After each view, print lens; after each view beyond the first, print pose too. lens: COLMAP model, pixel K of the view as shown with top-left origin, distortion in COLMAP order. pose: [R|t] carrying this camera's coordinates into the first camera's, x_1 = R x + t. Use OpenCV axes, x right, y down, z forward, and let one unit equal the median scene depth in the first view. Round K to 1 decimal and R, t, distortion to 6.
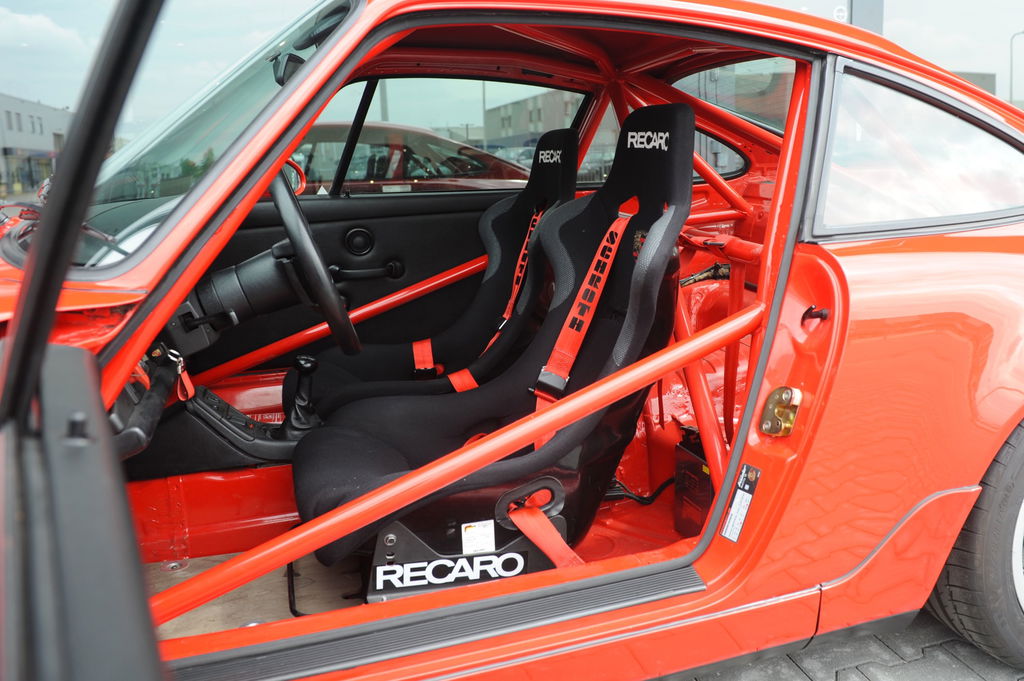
lens RADIAL K [[901.0, 0, 510.3], [0, 901.0, 341.4], [0, 0, 1]] dist [-0.065575, -0.000280]
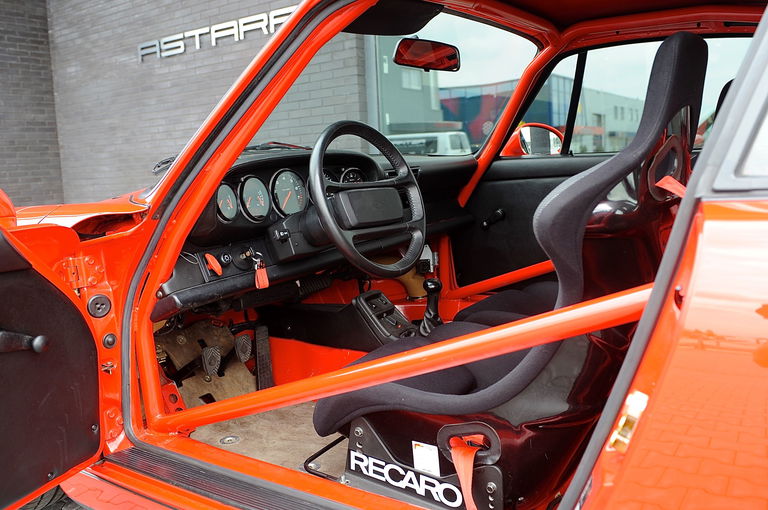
lens RADIAL K [[675.8, 0, 383.2], [0, 675.8, 253.7], [0, 0, 1]] dist [-0.065575, -0.000280]
pose [[0.592573, 0.106838, -0.798400, 0.557421], [-0.137725, 0.990008, 0.030258, -0.044604], [0.793655, 0.092030, 0.601367, 0.447745]]
